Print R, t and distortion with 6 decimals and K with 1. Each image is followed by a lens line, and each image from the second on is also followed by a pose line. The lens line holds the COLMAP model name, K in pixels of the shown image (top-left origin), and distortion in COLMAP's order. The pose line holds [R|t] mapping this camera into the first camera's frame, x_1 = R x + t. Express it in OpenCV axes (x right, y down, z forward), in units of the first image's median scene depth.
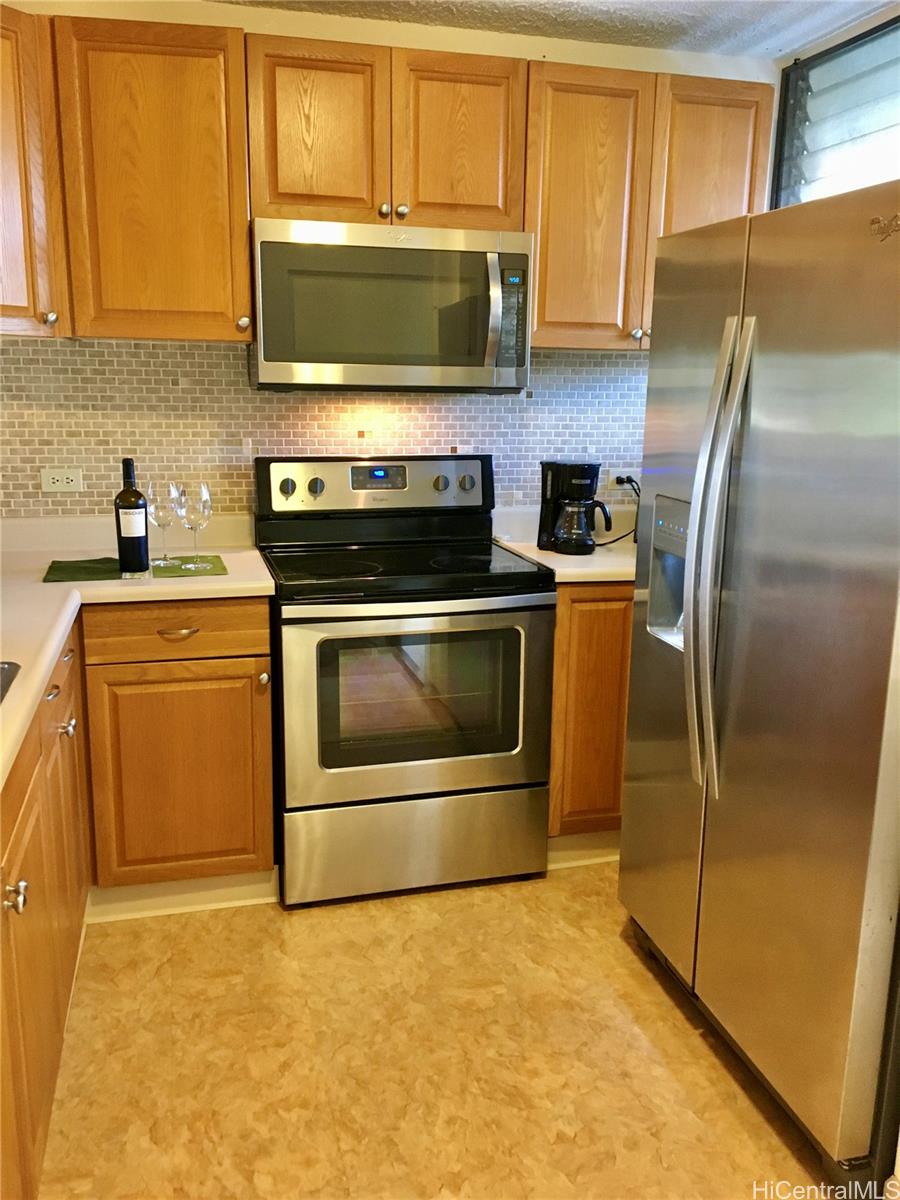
lens RADIAL K [[1009.0, 0, 452.2], [0, 1009.0, 601.8], [0, 0, 1]] dist [0.090587, -0.060563]
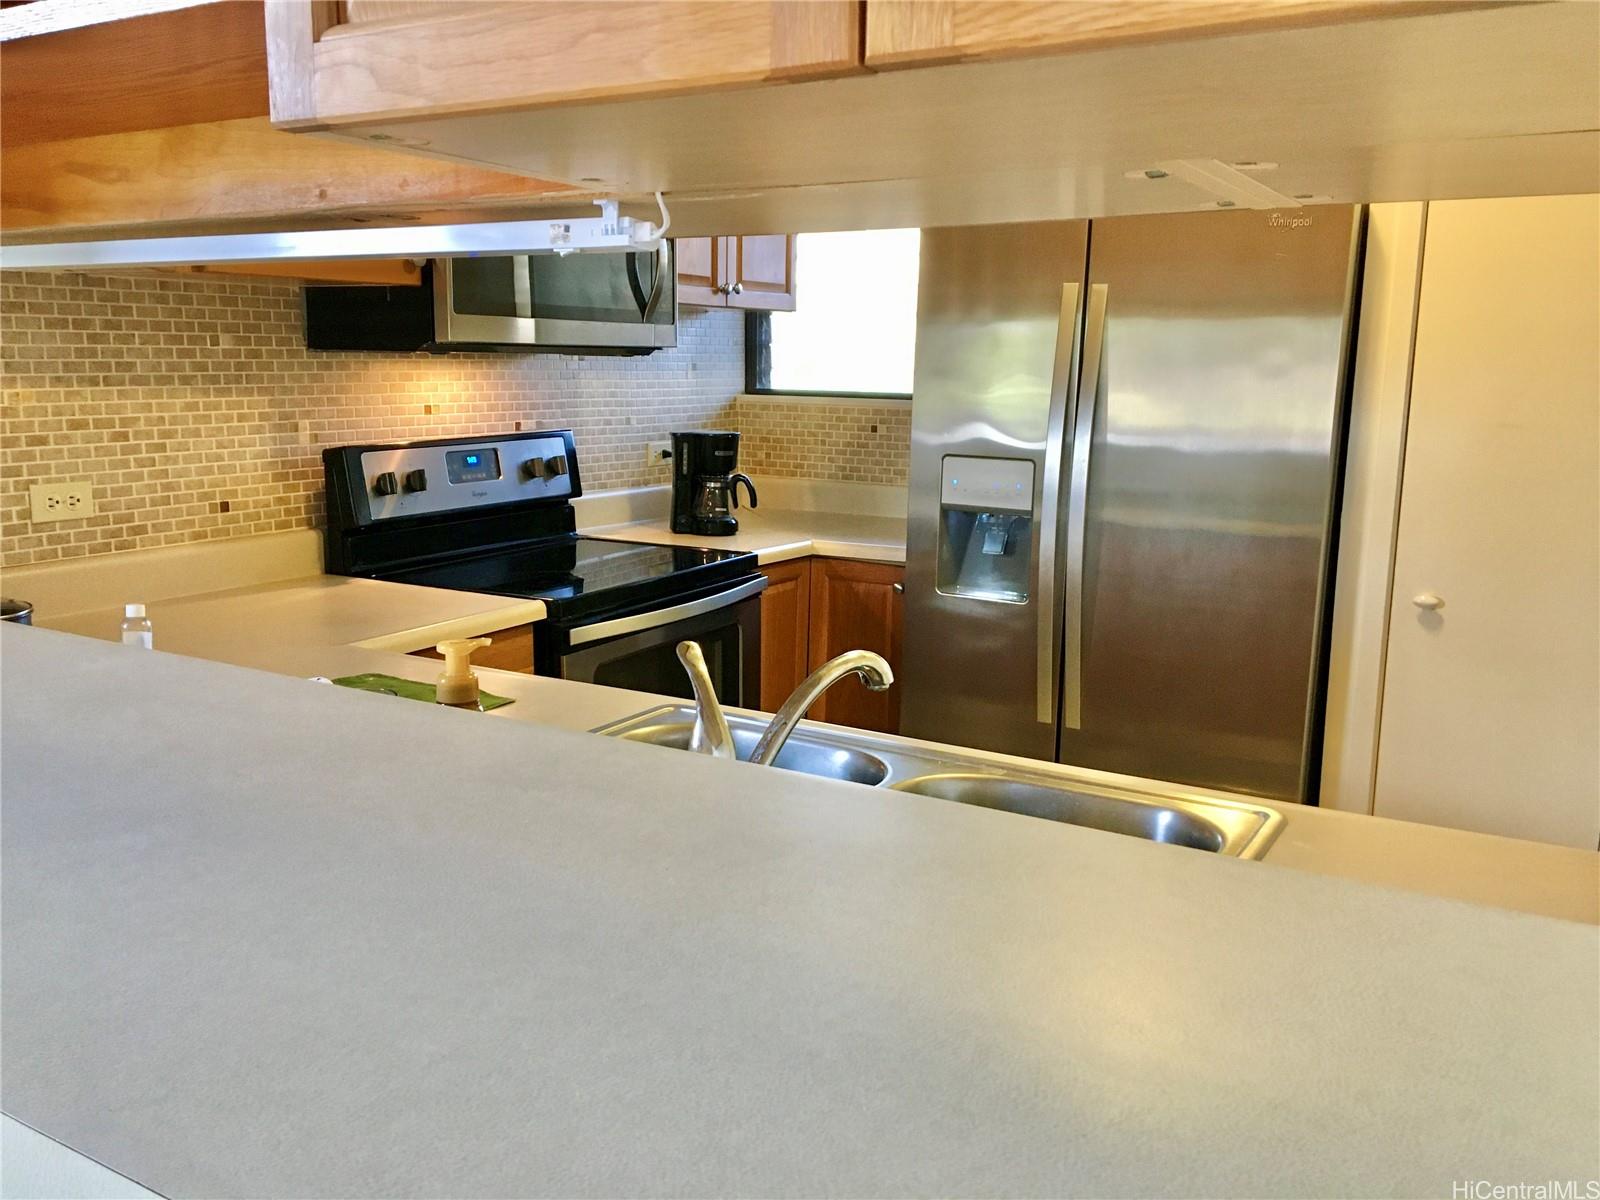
lens RADIAL K [[1345.4, 0, 802.7], [0, 1345.4, 590.1], [0, 0, 1]] dist [0.090587, -0.060563]
pose [[0.714985, -0.127901, 0.687341, -0.632283], [0.147764, 0.988560, 0.030245, -0.025908], [-0.683346, 0.079939, 0.725705, 0.108316]]
